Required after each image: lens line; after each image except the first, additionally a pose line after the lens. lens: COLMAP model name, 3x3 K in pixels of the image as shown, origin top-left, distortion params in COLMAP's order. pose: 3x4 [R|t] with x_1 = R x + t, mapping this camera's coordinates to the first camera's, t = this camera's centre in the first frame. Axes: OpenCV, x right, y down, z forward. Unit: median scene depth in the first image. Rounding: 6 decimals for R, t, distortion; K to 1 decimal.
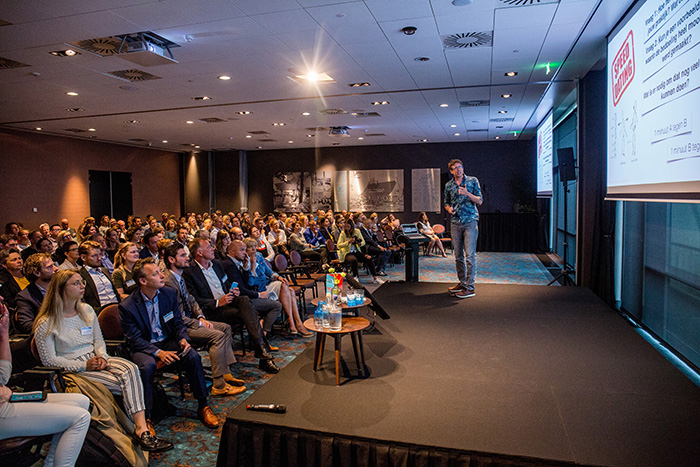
lens RADIAL K [[479.7, 0, 348.1], [0, 479.7, 222.0], [0, 0, 1]] dist [-0.070652, 0.043409]
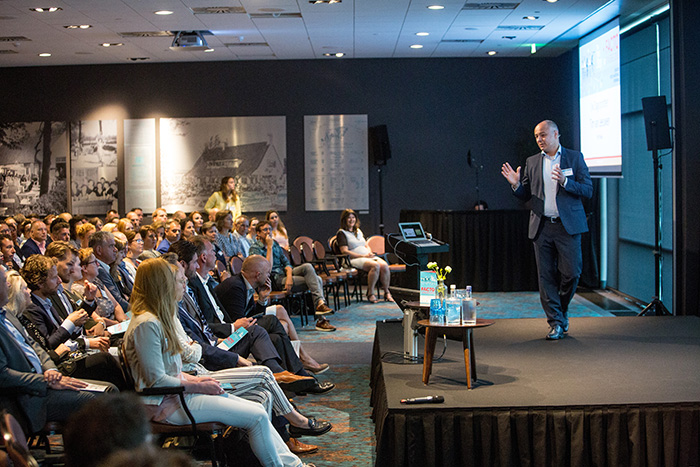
lens RADIAL K [[1392.0, 0, 350.3], [0, 1392.0, 231.2], [0, 0, 1]] dist [-0.303623, 0.000000]
pose [[0.965030, -0.013336, 0.261801, -0.166432], [0.017554, 0.999751, -0.013780, 0.015594], [-0.261552, 0.017894, 0.965024, -0.260364]]
